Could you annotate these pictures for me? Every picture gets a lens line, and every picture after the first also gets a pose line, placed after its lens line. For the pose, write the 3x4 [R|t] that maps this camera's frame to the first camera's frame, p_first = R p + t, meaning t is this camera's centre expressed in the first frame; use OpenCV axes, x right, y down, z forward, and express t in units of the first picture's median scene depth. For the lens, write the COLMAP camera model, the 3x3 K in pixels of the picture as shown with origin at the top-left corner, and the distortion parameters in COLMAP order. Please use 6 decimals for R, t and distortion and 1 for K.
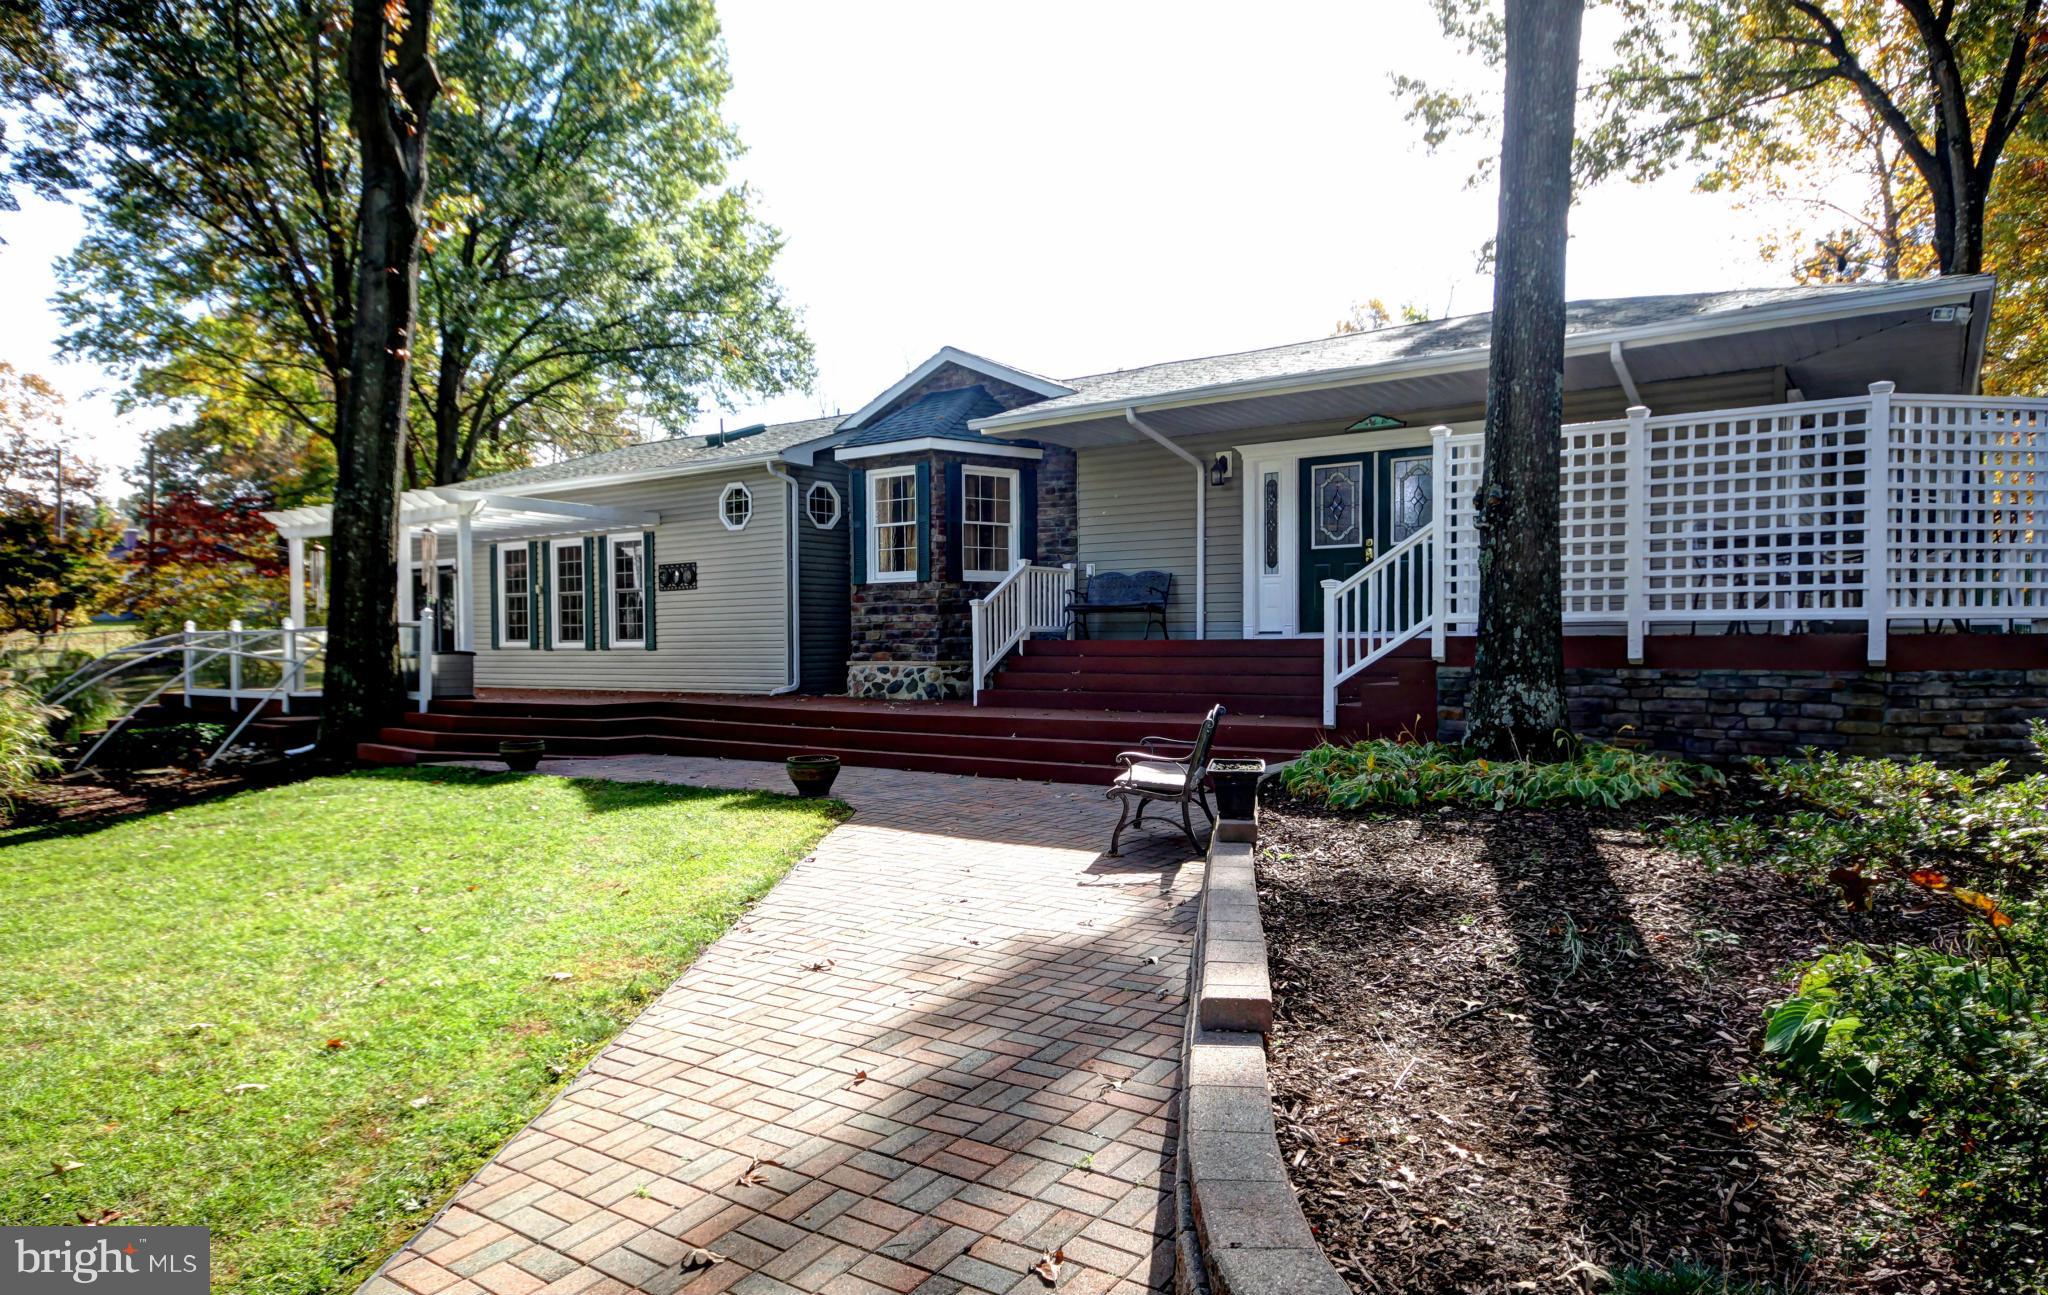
lens RADIAL K [[1278.8, 0, 1024.0], [0, 1278.8, 647.5], [0, 0, 1]] dist [0.000414, -0.000001]
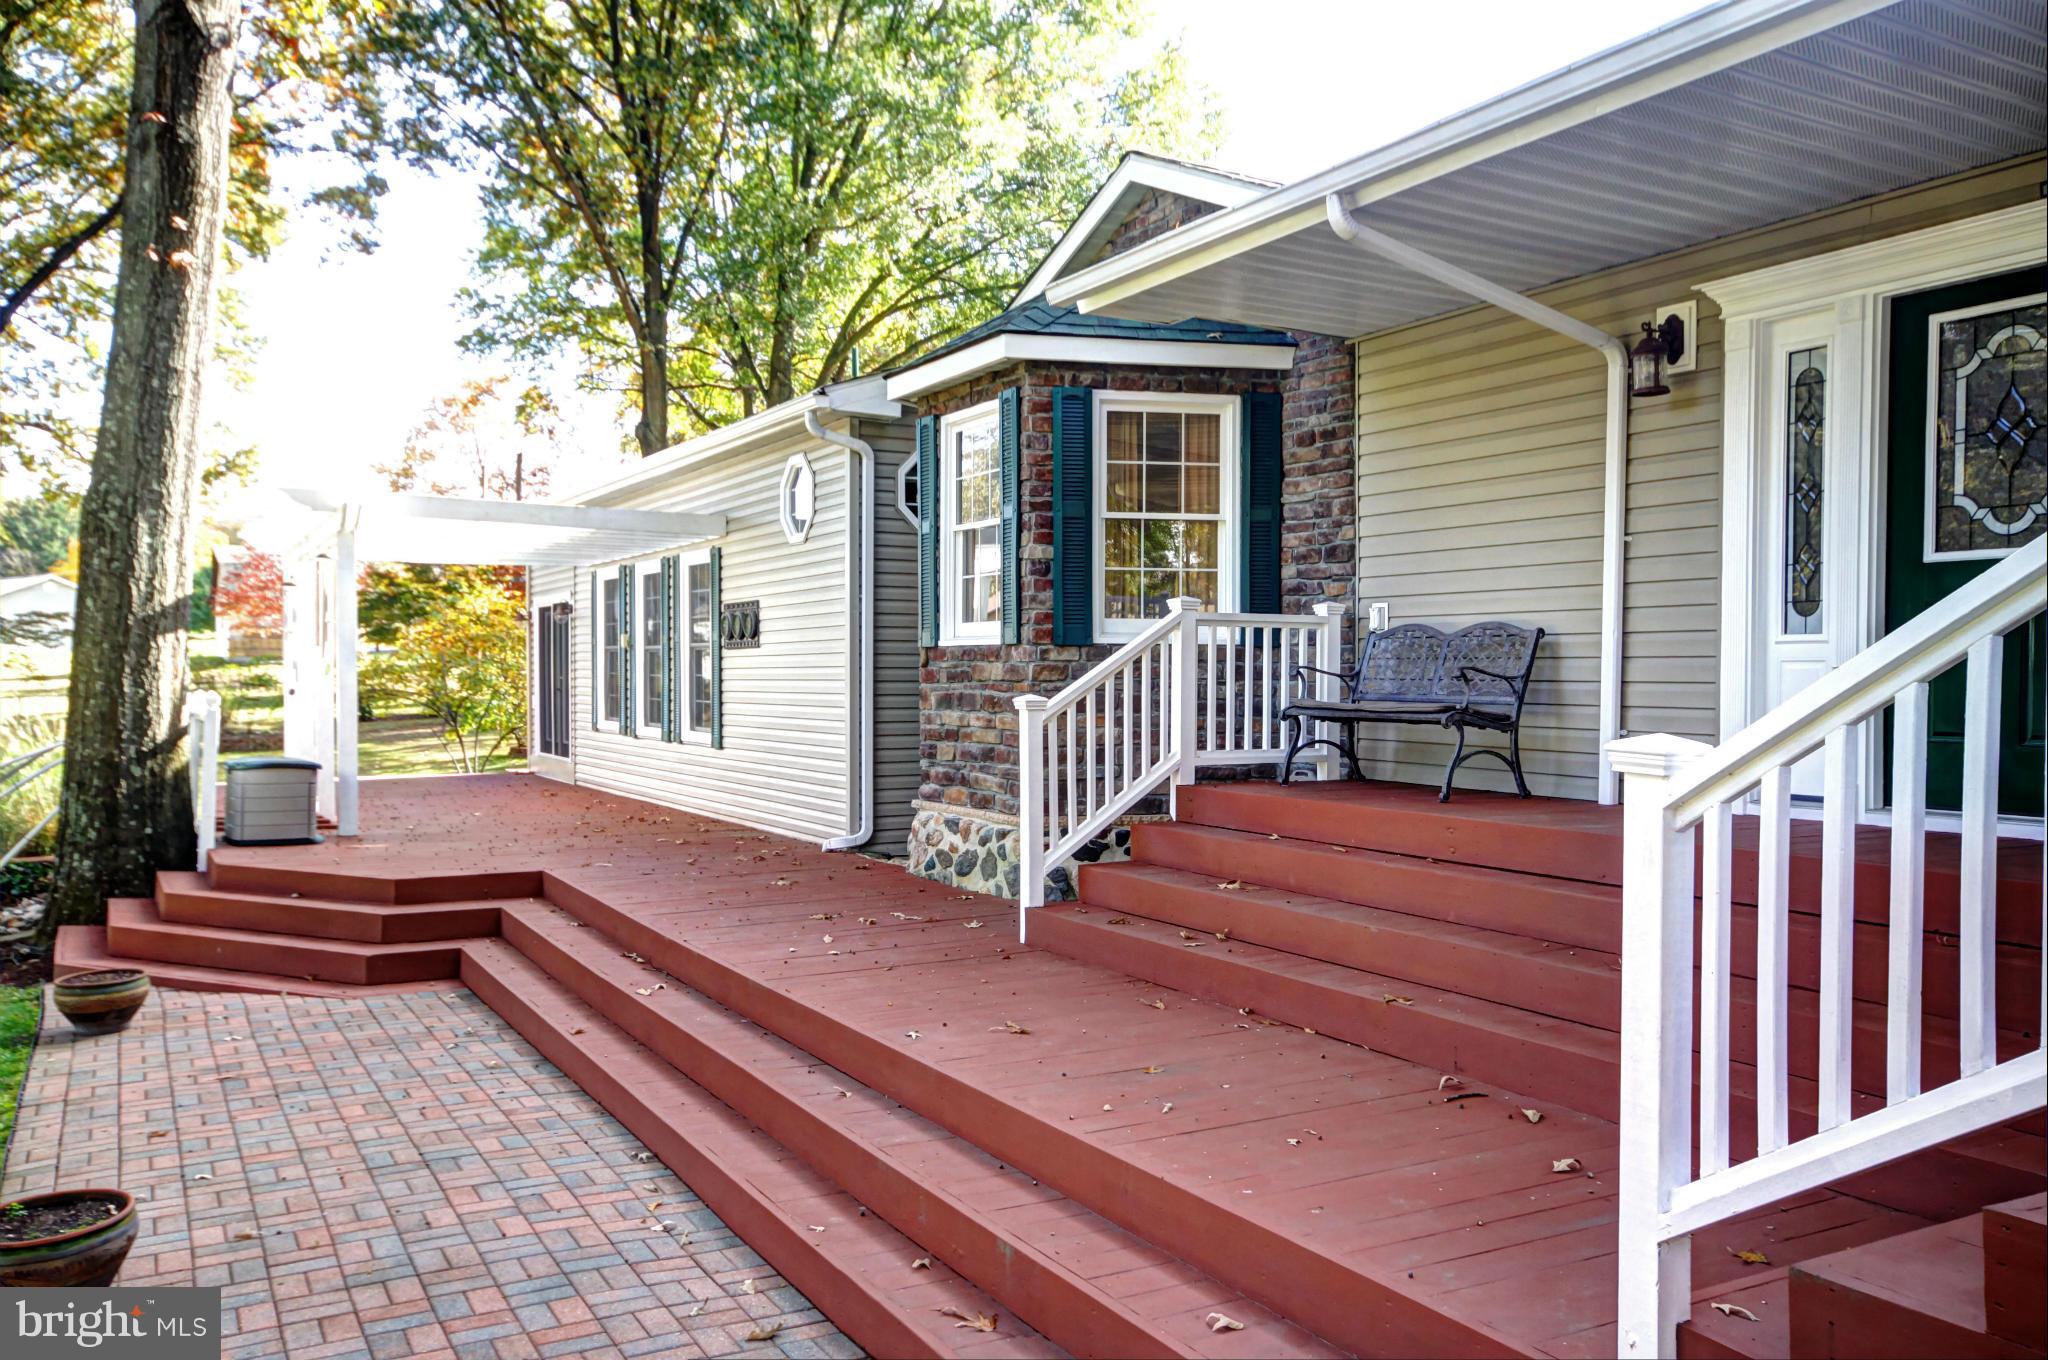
lens RADIAL K [[1587.3, 0, 1024.0], [0, 1587.3, 680.0], [0, 0, 1]] dist [0.005202, 0.005131]
pose [[0.908760, 0.011587, -0.417158, 0.166196], [-0.010995, 0.999932, 0.003822, -0.040371], [0.417174, 0.001113, 0.908826, 0.466835]]
